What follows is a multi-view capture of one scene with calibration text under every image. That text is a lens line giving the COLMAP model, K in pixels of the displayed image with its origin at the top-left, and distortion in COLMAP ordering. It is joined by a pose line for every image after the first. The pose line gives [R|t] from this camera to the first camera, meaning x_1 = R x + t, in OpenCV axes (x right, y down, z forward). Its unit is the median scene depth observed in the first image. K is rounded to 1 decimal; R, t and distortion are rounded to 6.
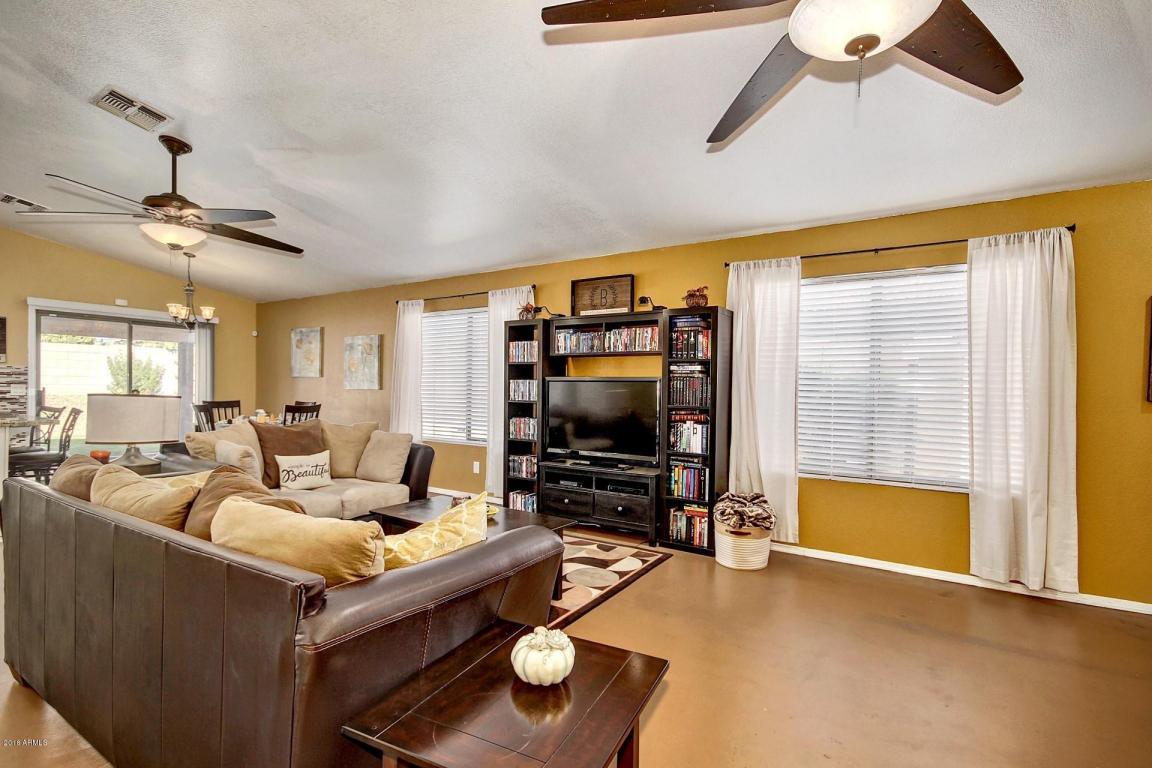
lens RADIAL K [[530.8, 0, 567.9], [0, 530.8, 395.6], [0, 0, 1]] dist [0.003050, -0.004644]
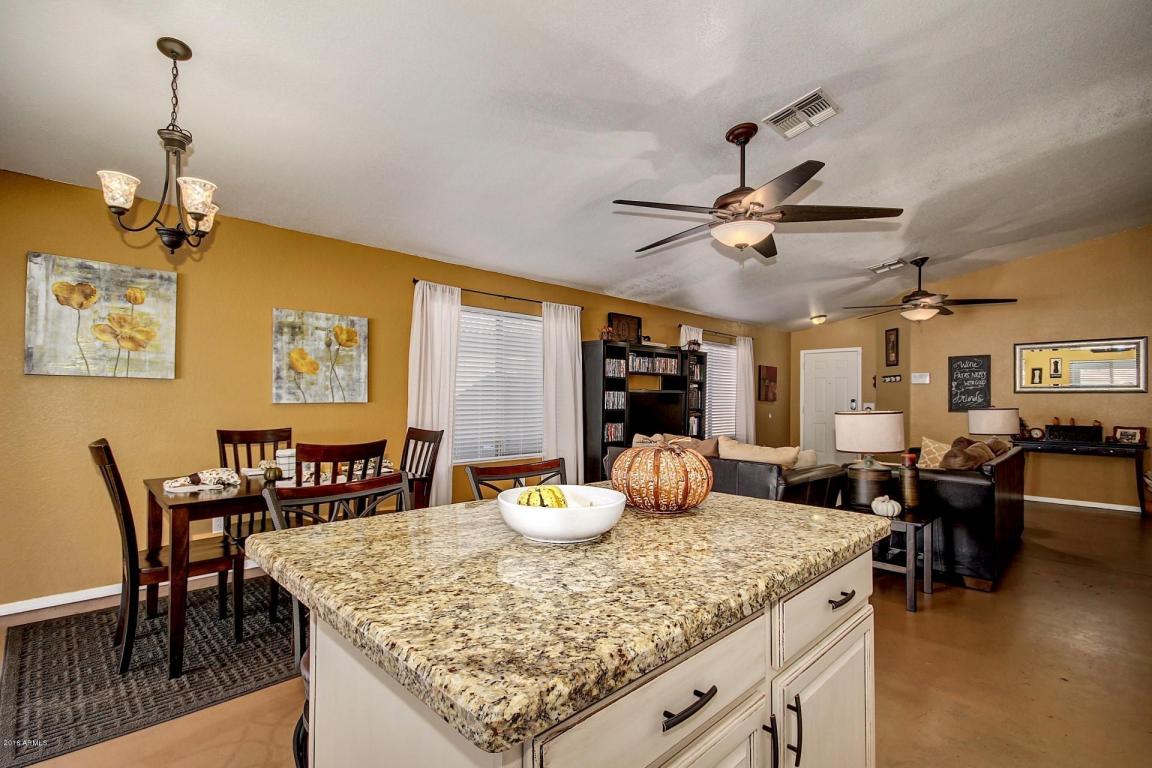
lens RADIAL K [[530.8, 0, 579.7], [0, 530.8, 384.1], [0, 0, 1]] dist [0.003050, -0.004644]
pose [[0.227216, 0.011487, 0.973777, -0.934739], [0.007725, 0.999878, -0.013597, -0.022388], [-0.973814, 0.010612, 0.227099, 0.595693]]
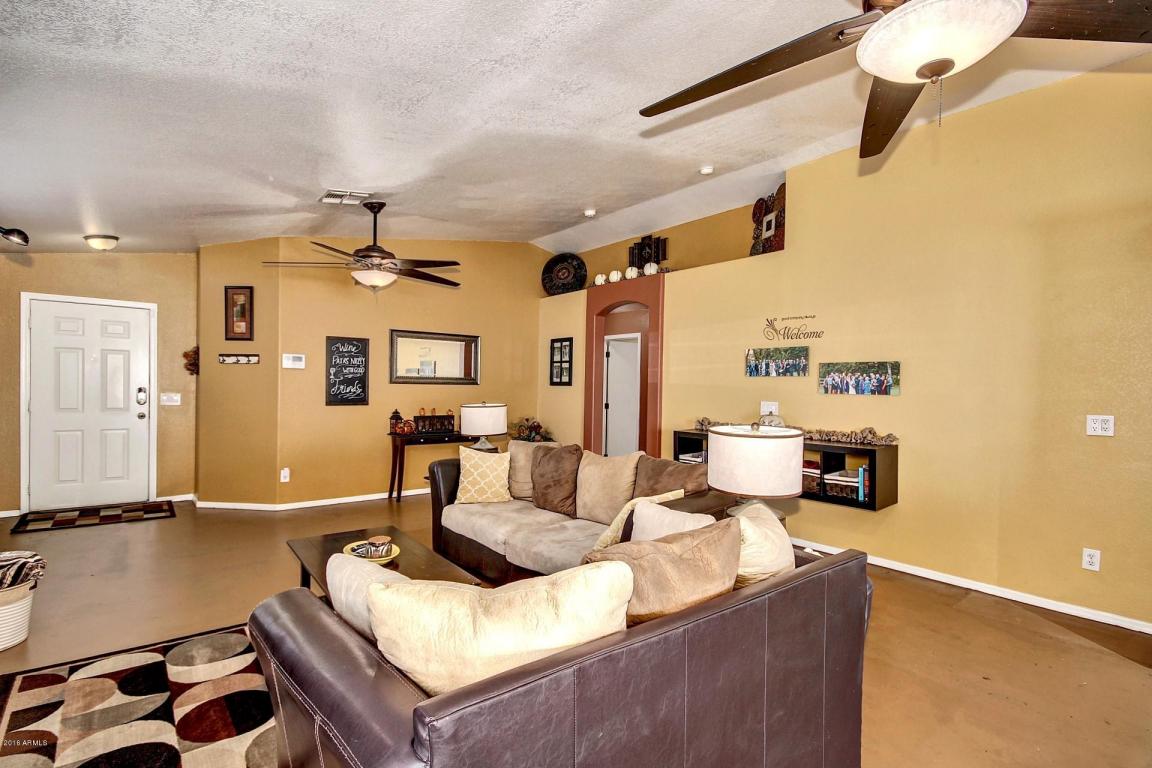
lens RADIAL K [[530.8, 0, 570.0], [0, 530.8, 400.0], [0, 0, 1]] dist [0.003050, -0.004644]
pose [[-0.948495, -0.041793, 0.314024, -0.346040], [-0.030112, 0.998665, 0.041960, -0.032075], [-0.315359, 0.030343, -0.948487, 0.806446]]
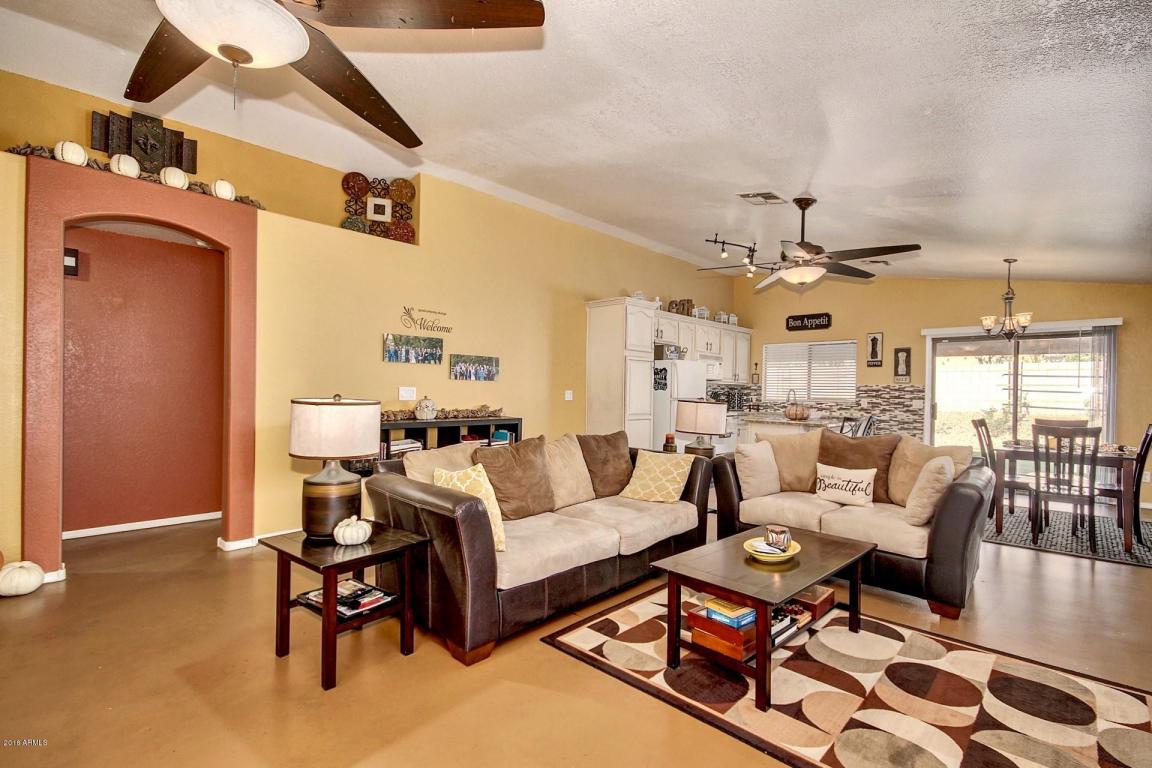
lens RADIAL K [[530.8, 0, 578.1], [0, 530.8, 390.2], [0, 0, 1]] dist [0.003050, -0.004644]
pose [[-0.191177, -0.019875, -0.981354, 0.319337], [-0.032155, 0.999385, -0.013976, -0.000284], [0.981029, 0.028884, -0.191699, 0.412657]]
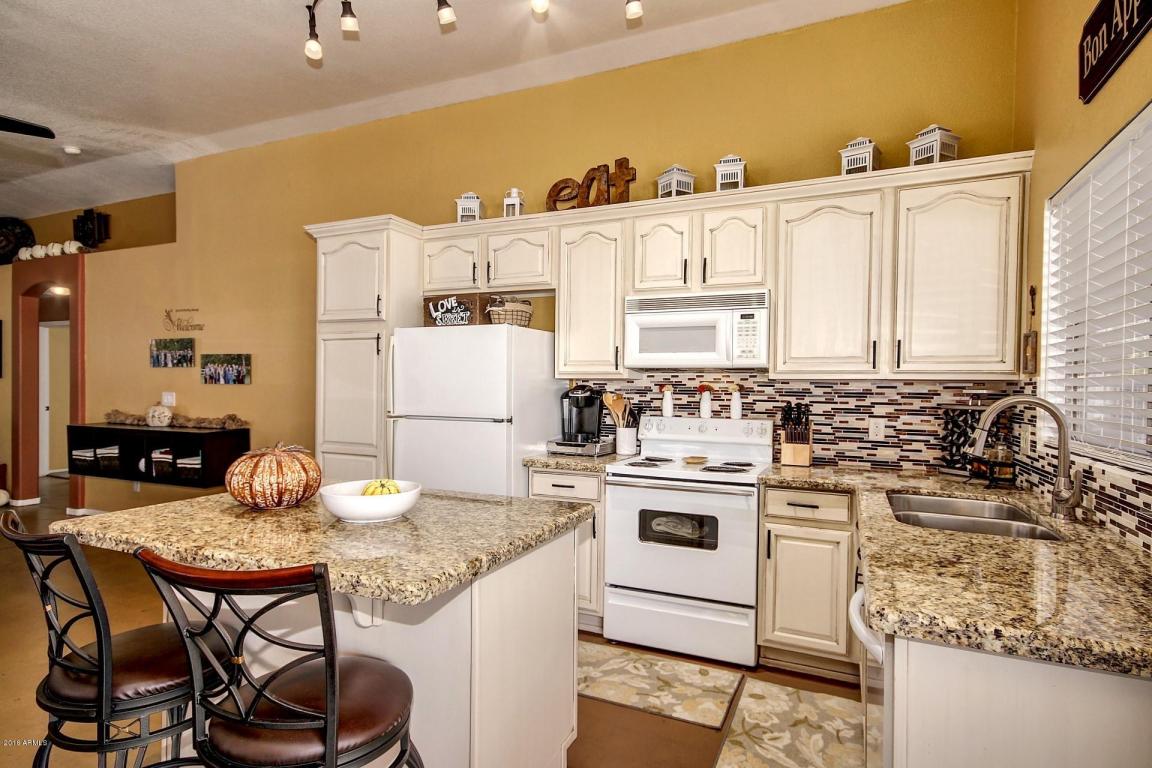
lens RADIAL K [[589.7, 0, 587.4], [0, 589.7, 389.5], [0, 0, 1]] dist [0.014312, -0.002880]
pose [[-0.986000, -0.025734, -0.164746, -0.808974], [-0.028556, 0.999483, 0.014784, -0.039884], [0.164280, 0.019281, -0.986225, 0.926749]]
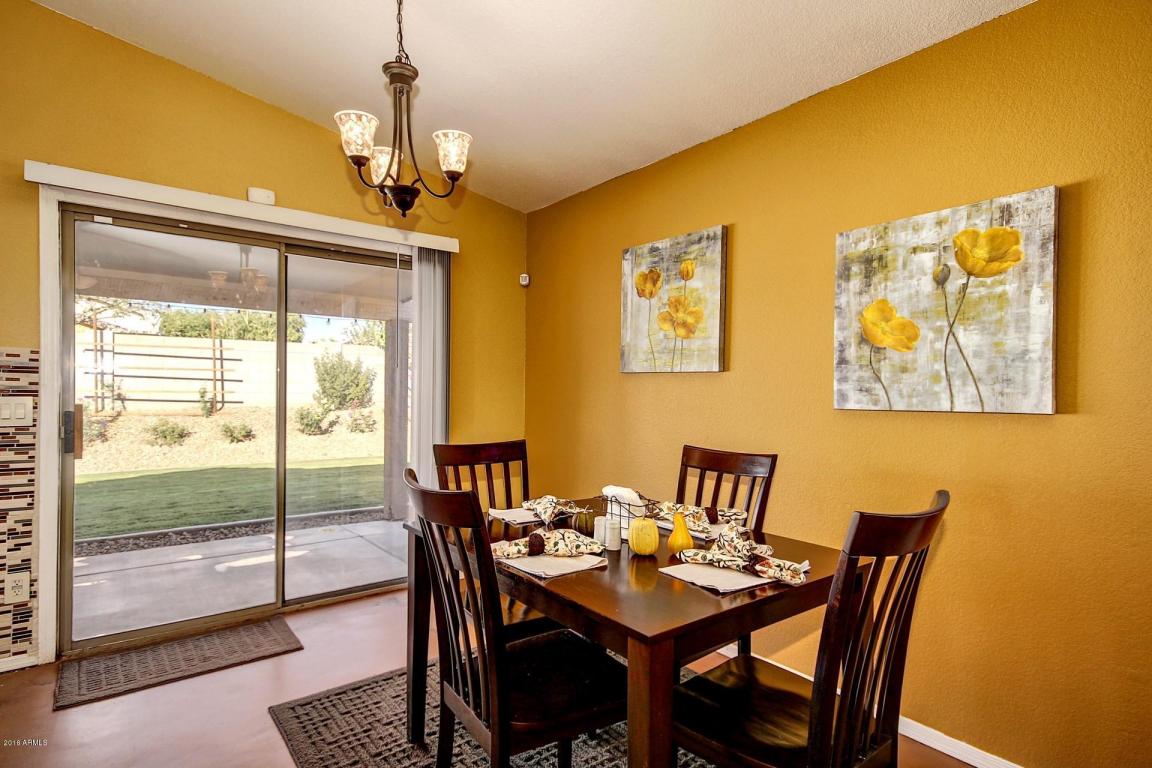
lens RADIAL K [[589.7, 0, 573.4], [0, 589.7, 399.1], [0, 0, 1]] dist [0.014312, -0.002880]
pose [[0.942927, -0.001519, -0.332996, -0.474211], [-0.000043, 0.999989, -0.004682, -0.015958], [0.333000, 0.004429, 0.942917, 0.668978]]
